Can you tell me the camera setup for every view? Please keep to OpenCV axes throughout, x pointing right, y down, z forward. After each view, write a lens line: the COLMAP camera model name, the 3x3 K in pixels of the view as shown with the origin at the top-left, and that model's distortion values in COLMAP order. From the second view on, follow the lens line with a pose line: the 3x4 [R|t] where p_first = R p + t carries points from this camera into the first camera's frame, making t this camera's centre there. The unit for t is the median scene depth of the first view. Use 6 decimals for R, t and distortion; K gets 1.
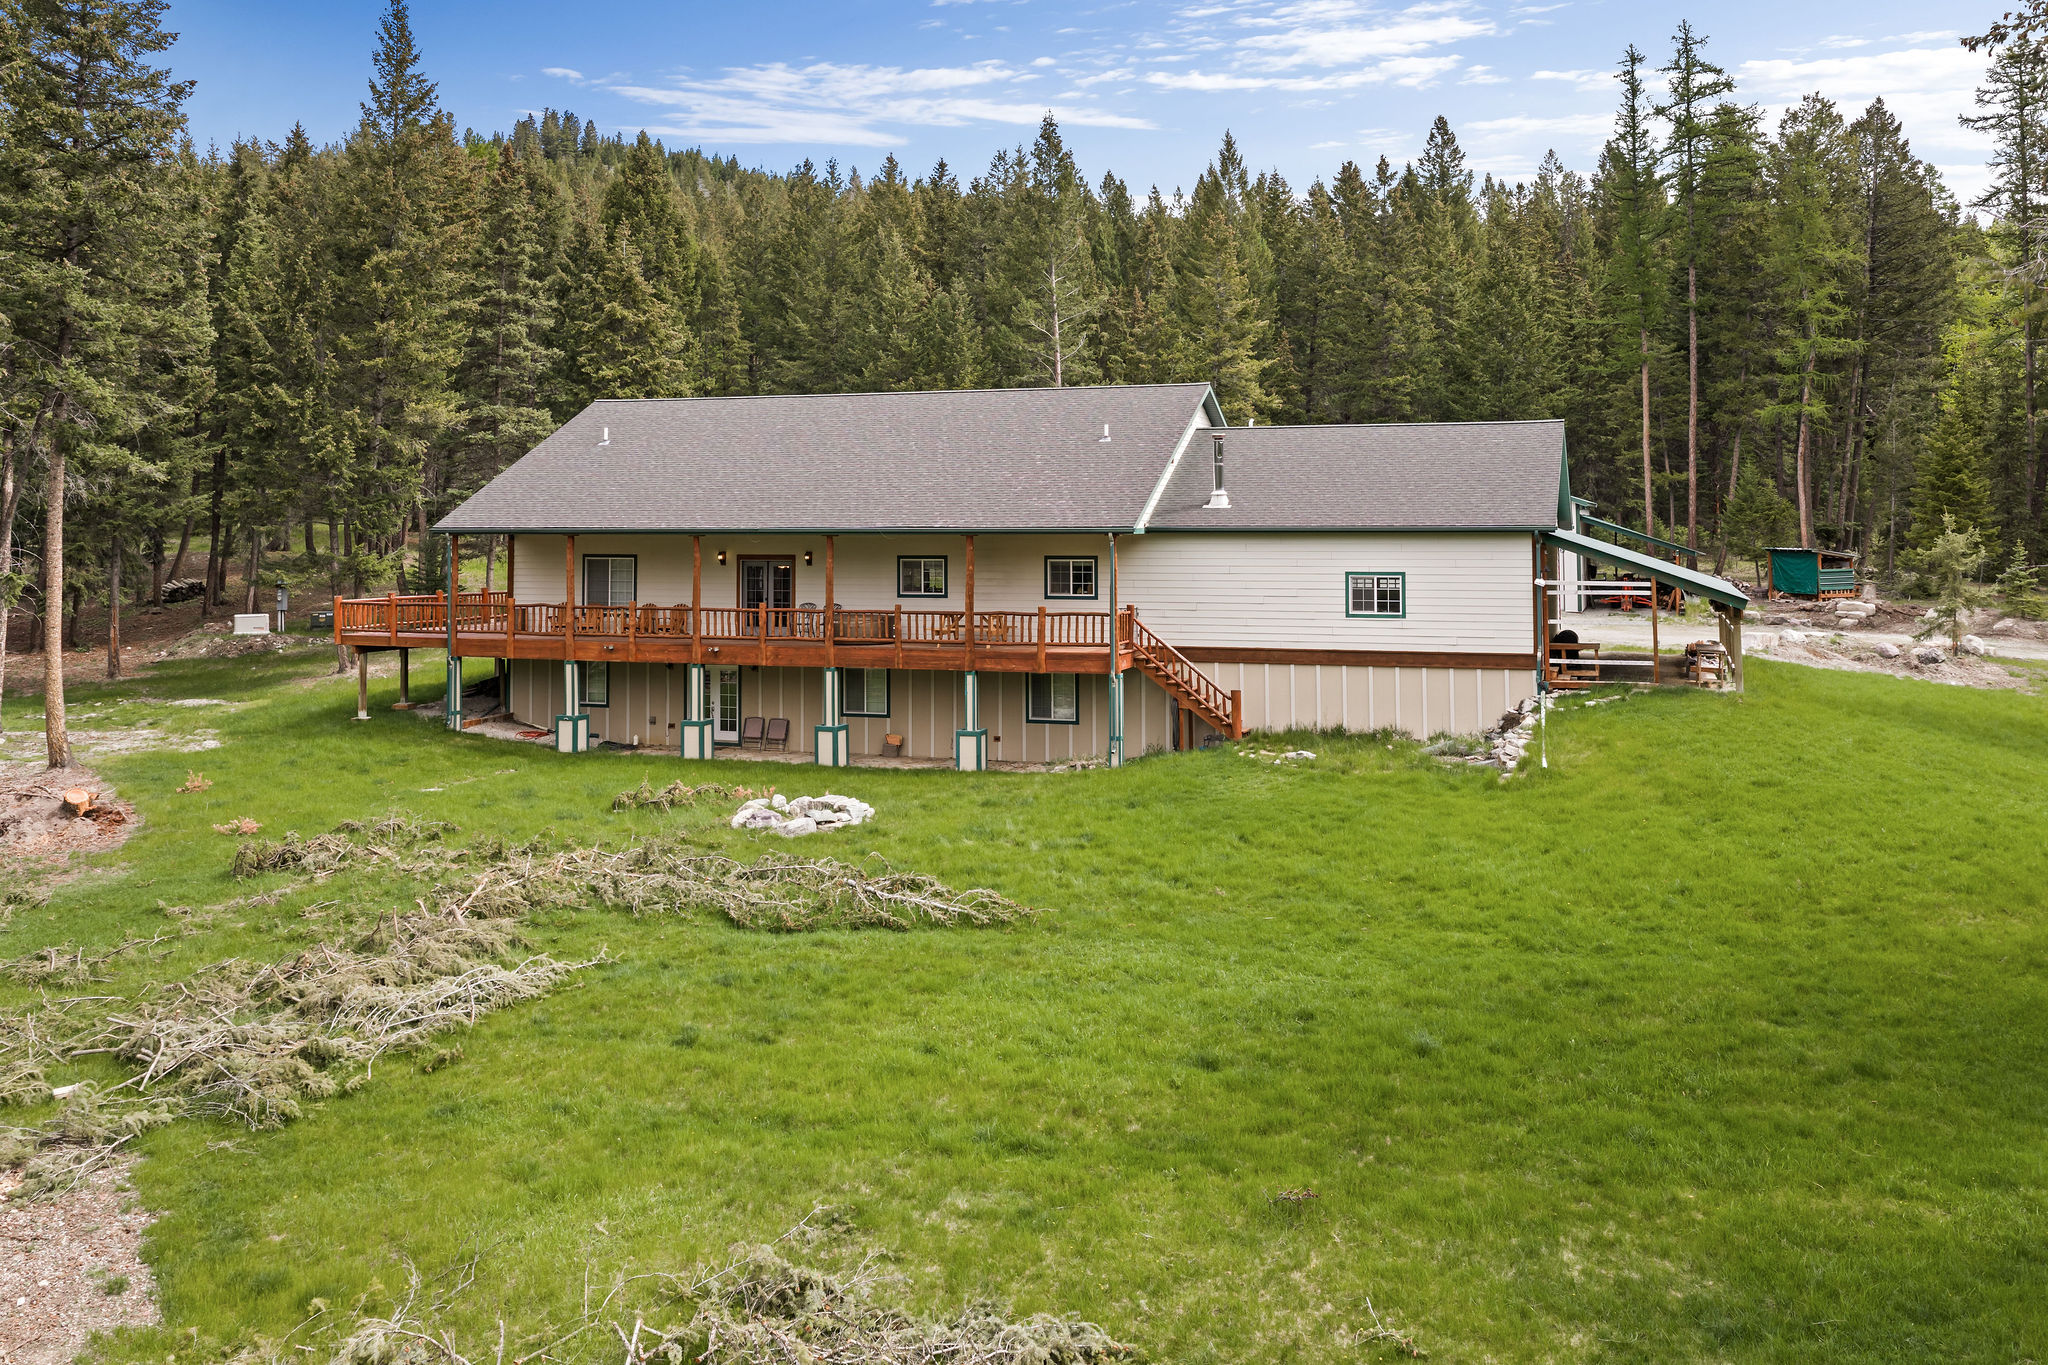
lens RADIAL K [[1772.2, 0, 1022.1], [0, 1772.2, 449.2], [0, 0, 1]] dist [0.007752, -0.001139]
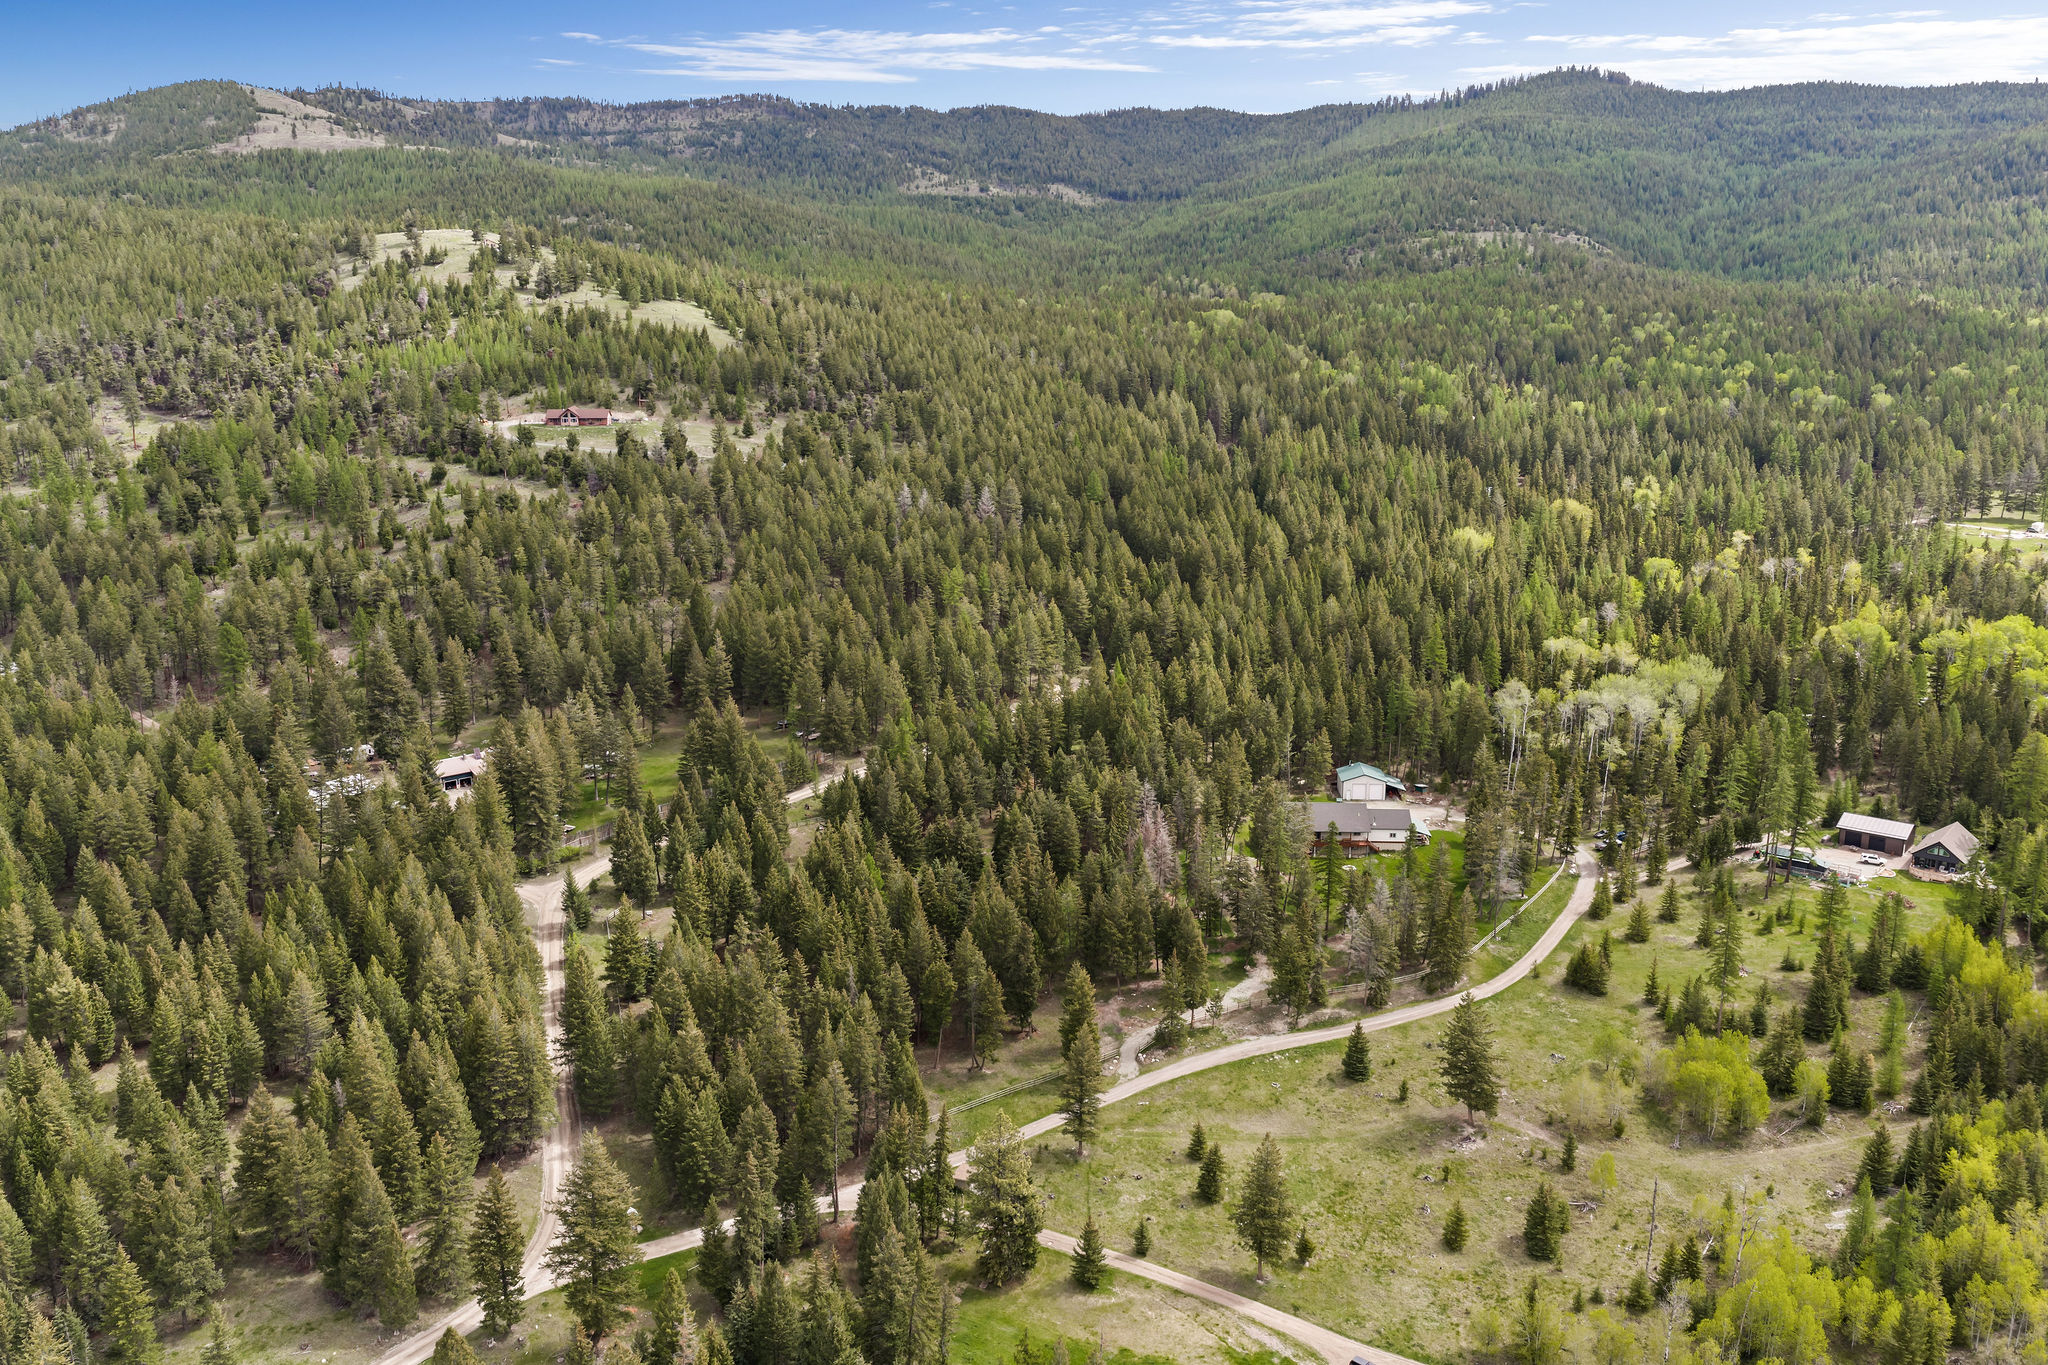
lens RADIAL K [[1700.8, 0, 1024.0], [0, 1700.8, 682.5], [0, 0, 1]] dist [0.020567, -0.009636]
pose [[0.958874, -0.063340, 0.276675, -4.043953], [-0.012699, 0.964232, 0.264755, -3.003621], [-0.283548, -0.257380, 0.923773, -6.418113]]
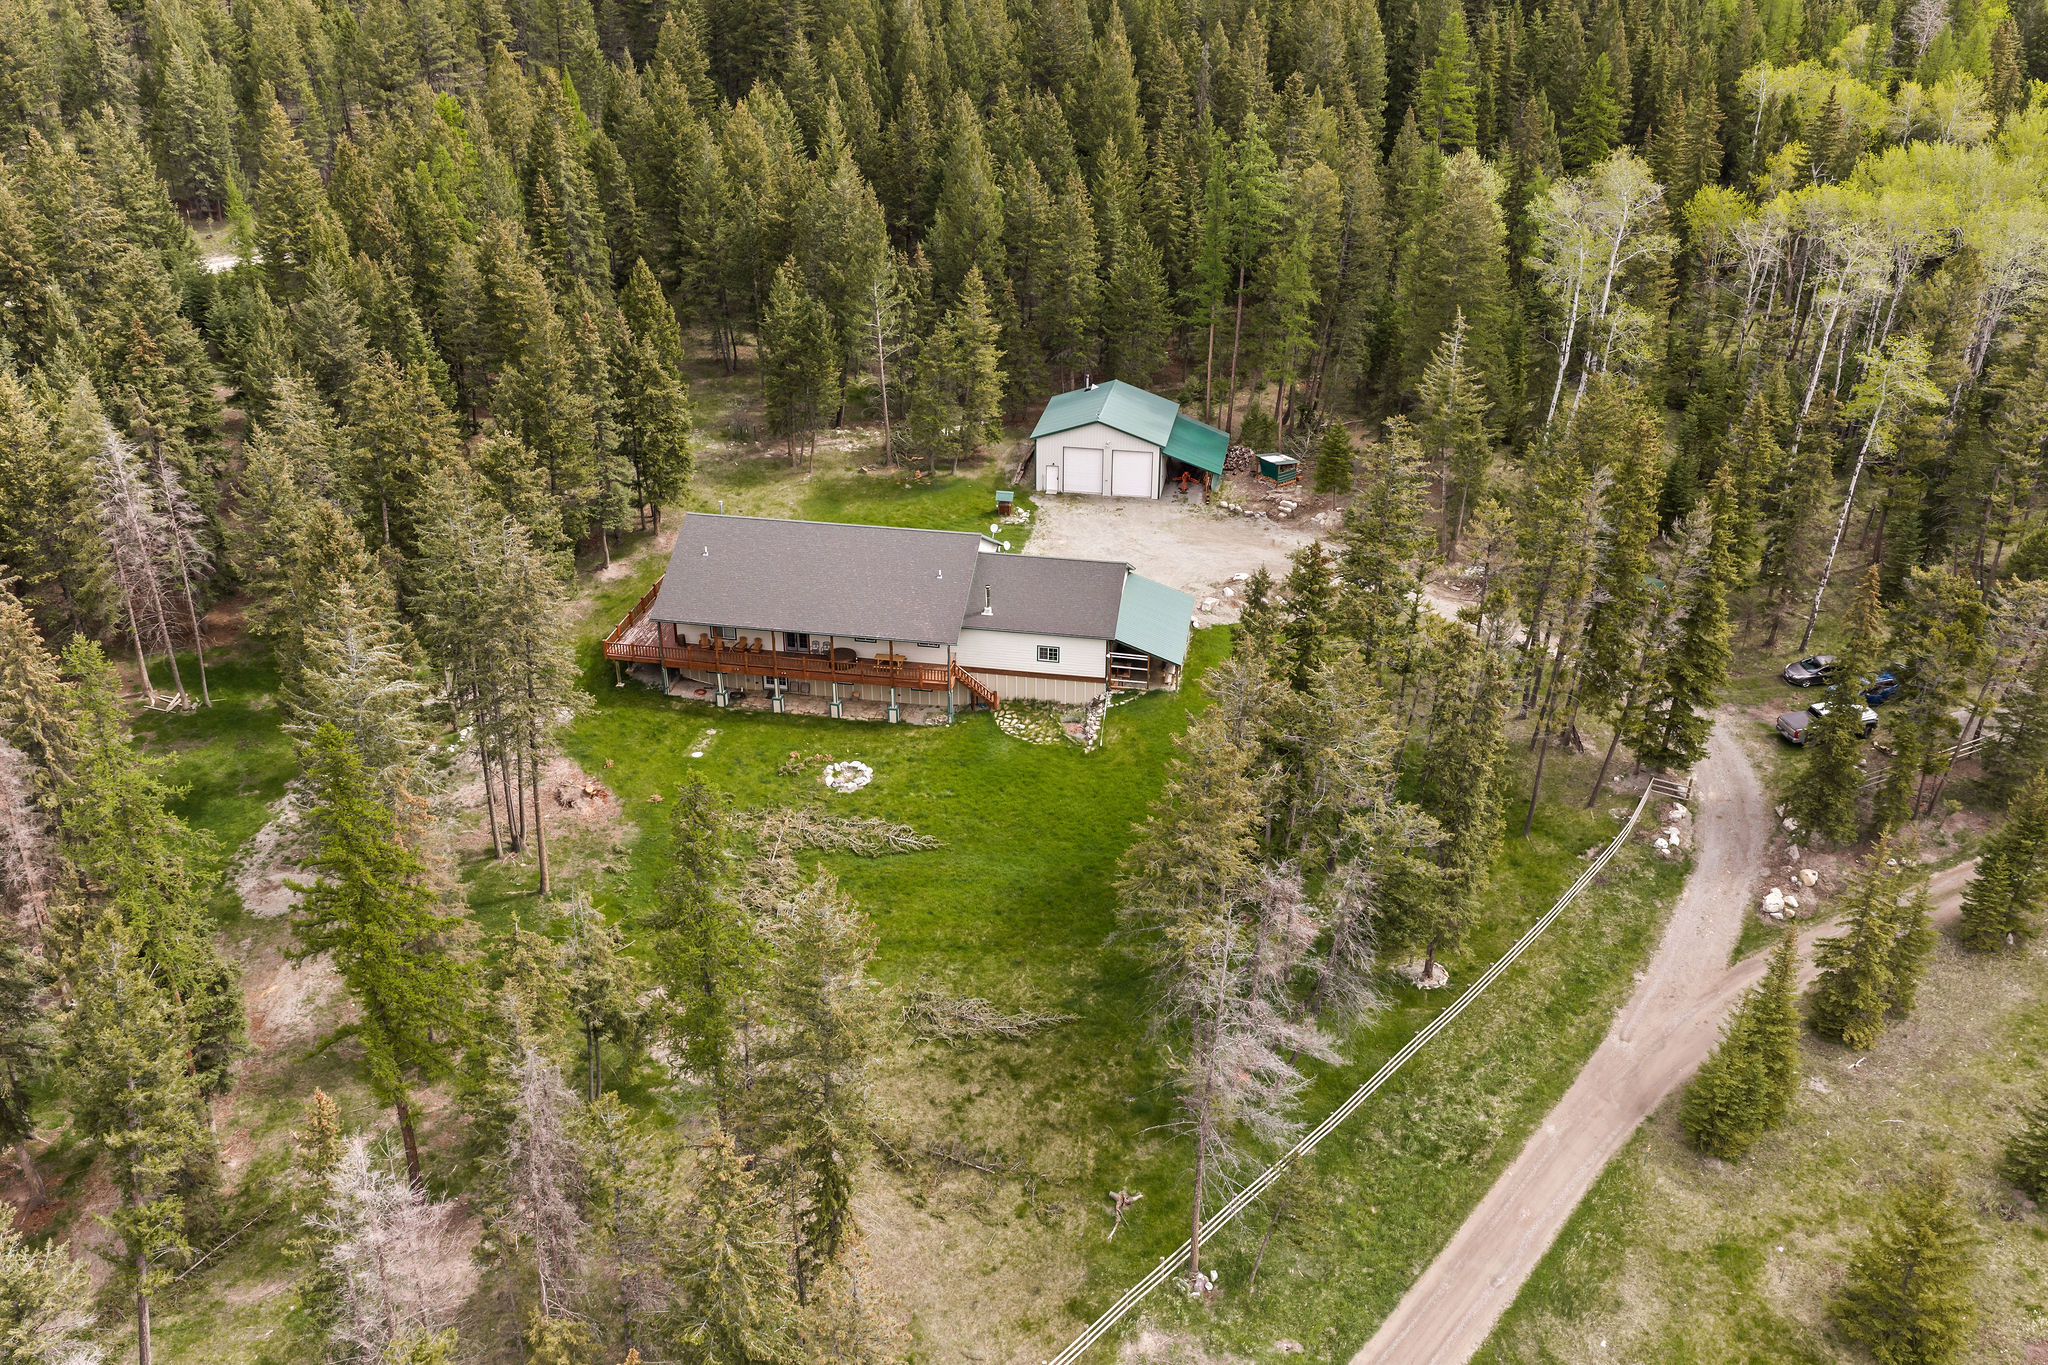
lens RADIAL K [[1700.8, 0, 1024.0], [0, 1700.8, 682.5], [0, 0, 1]] dist [0.020567, -0.009636]
pose [[0.986800, -0.068518, 0.146736, -0.208120], [-0.013587, 0.867861, 0.496620, -1.137991], [-0.161374, -0.492059, 0.855475, -1.168856]]
